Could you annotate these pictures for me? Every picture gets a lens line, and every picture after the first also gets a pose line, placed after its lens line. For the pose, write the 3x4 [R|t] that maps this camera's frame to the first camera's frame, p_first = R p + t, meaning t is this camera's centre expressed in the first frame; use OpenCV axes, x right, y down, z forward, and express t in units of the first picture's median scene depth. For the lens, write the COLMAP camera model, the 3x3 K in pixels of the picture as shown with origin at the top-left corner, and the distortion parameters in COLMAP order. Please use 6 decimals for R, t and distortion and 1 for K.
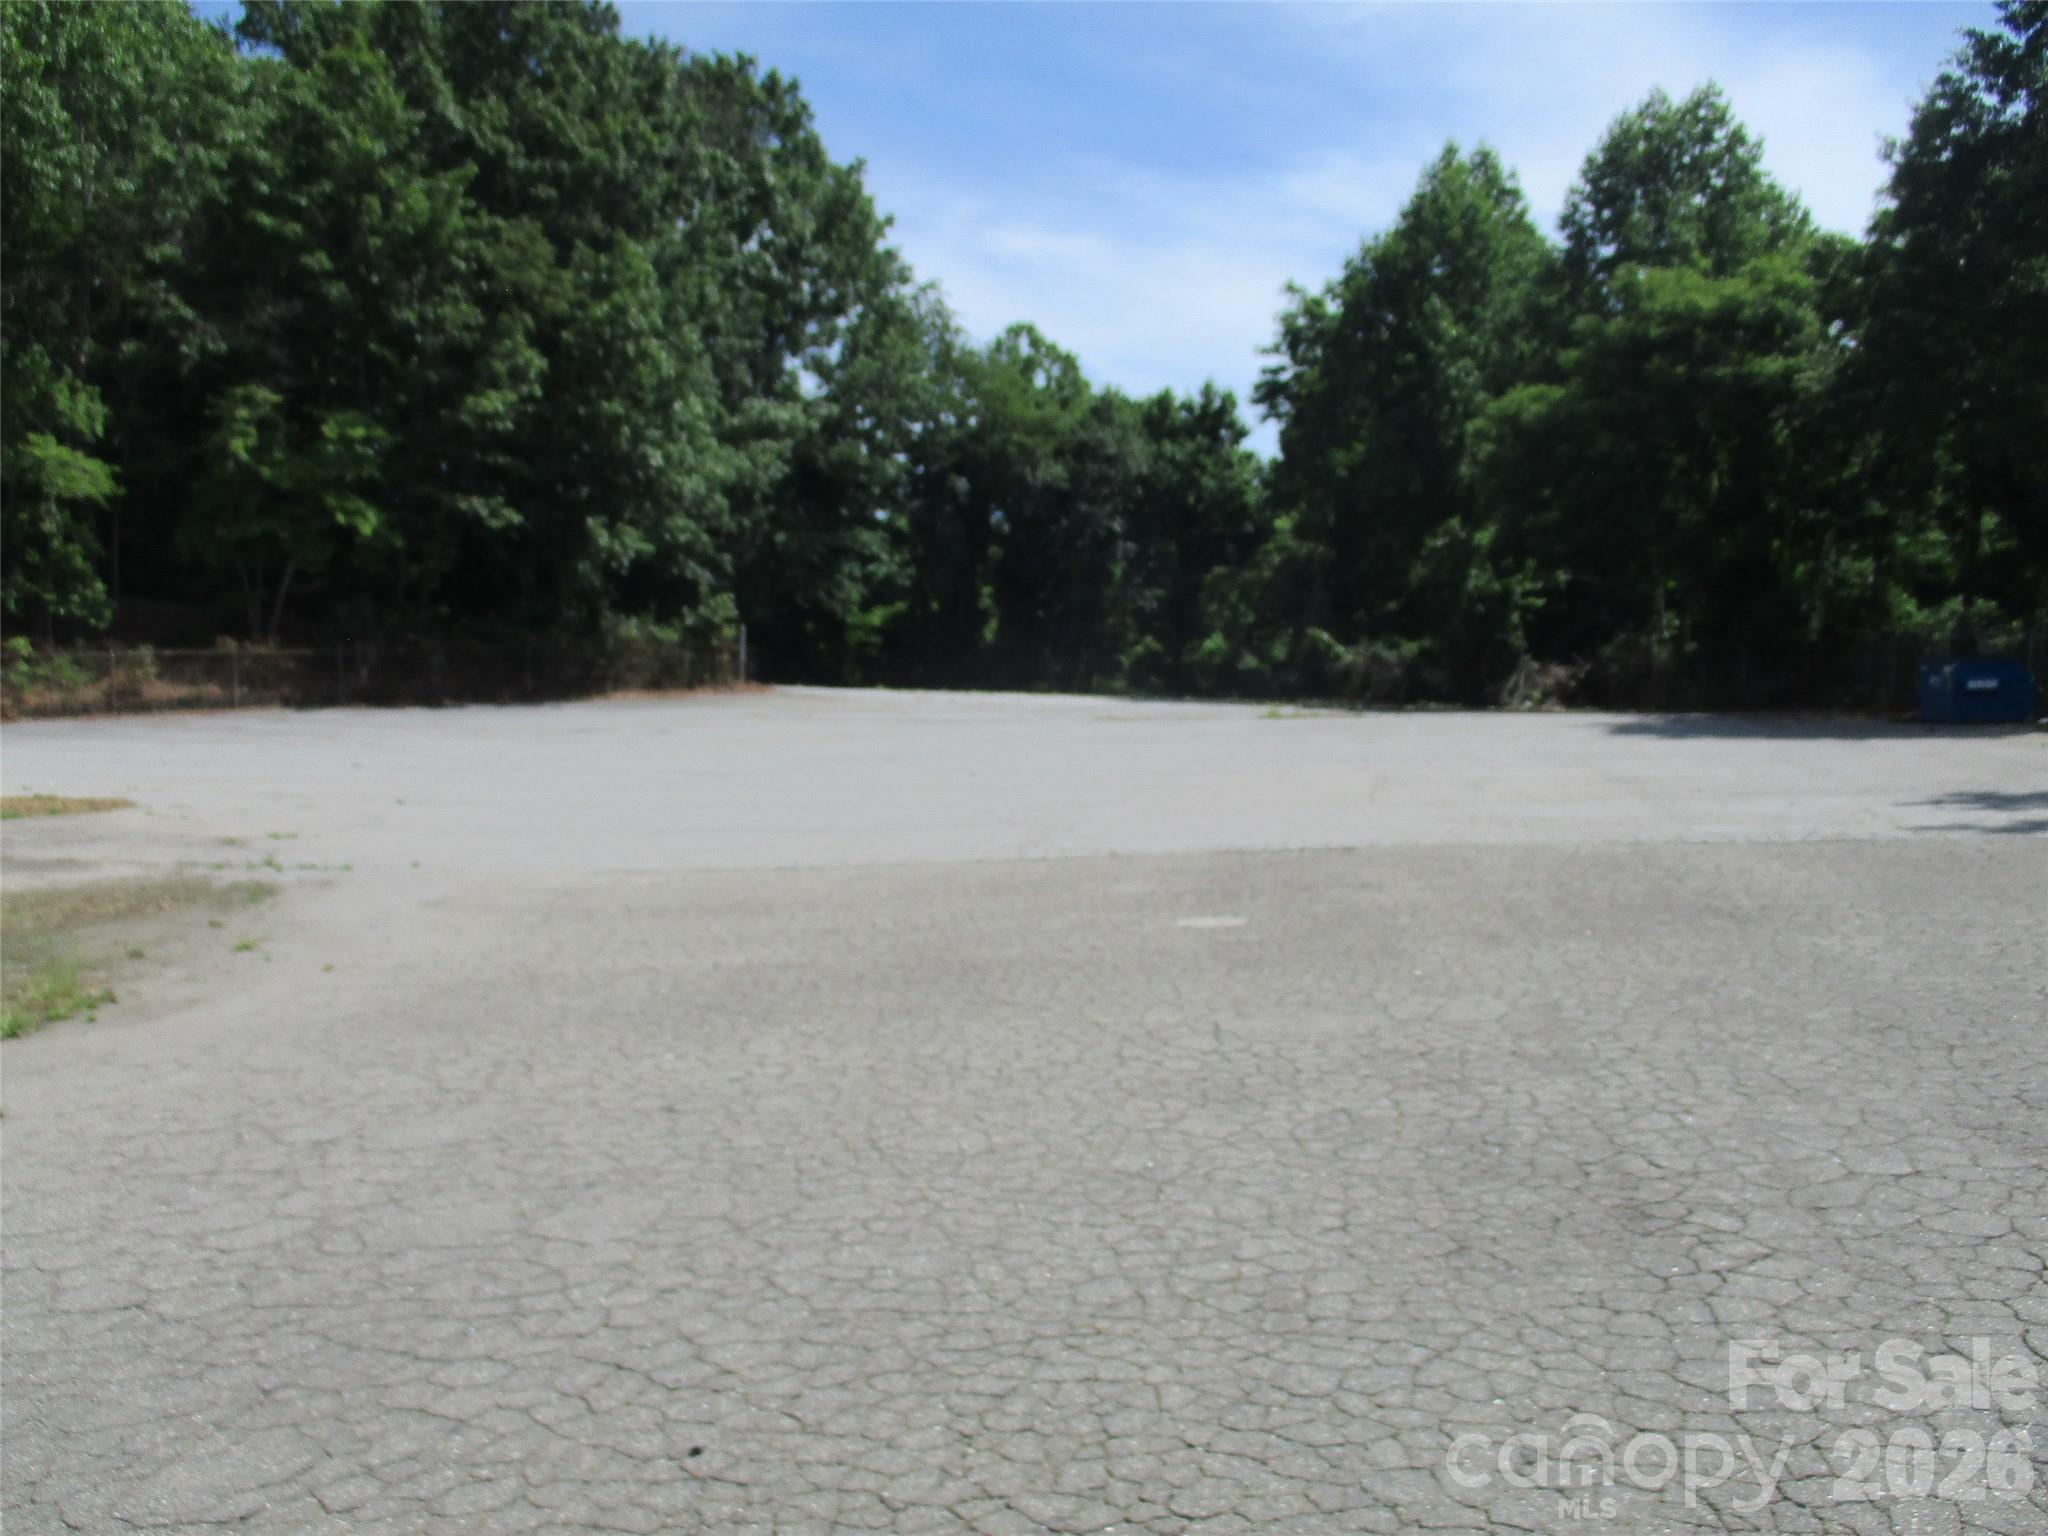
lens RADIAL K [[1649.0, 0, 1024.0], [0, 1649.0, 768.0], [0, 0, 1]] dist [0.000636, 0.003725]
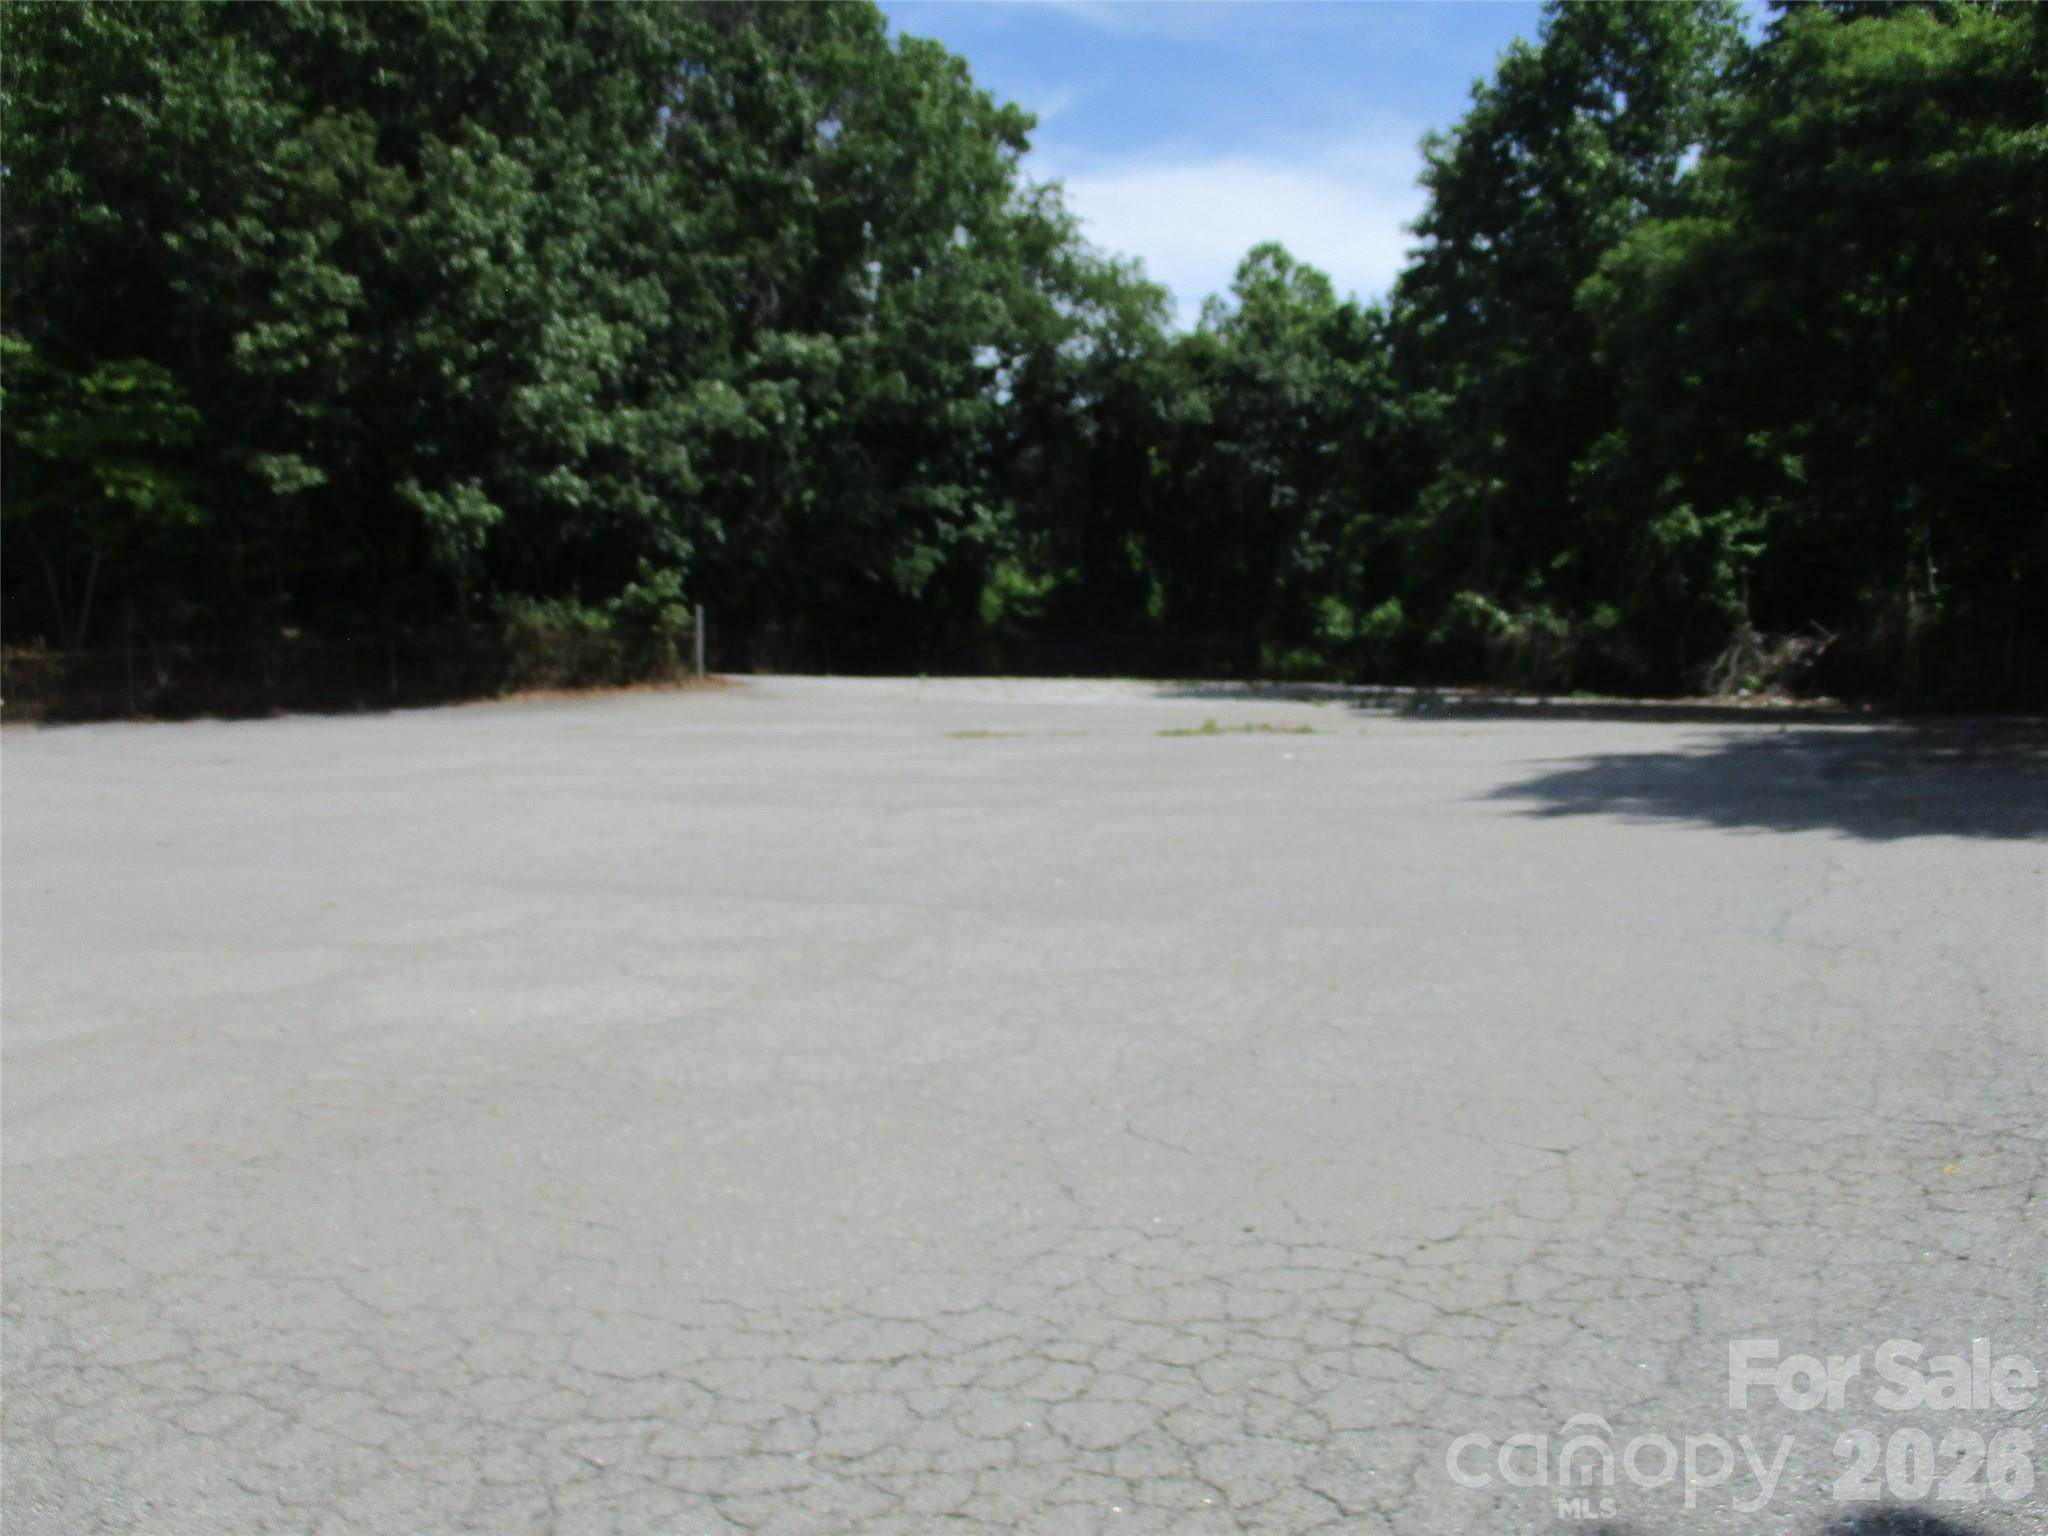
lens RADIAL K [[1649.0, 0, 1024.0], [0, 1649.0, 768.0], [0, 0, 1]] dist [0.000636, 0.003725]
pose [[0.972188, 0.001852, -0.234194, 0.171976], [0.003710, 0.999722, 0.023304, -0.024286], [0.234172, -0.023525, 0.971910, 0.238091]]
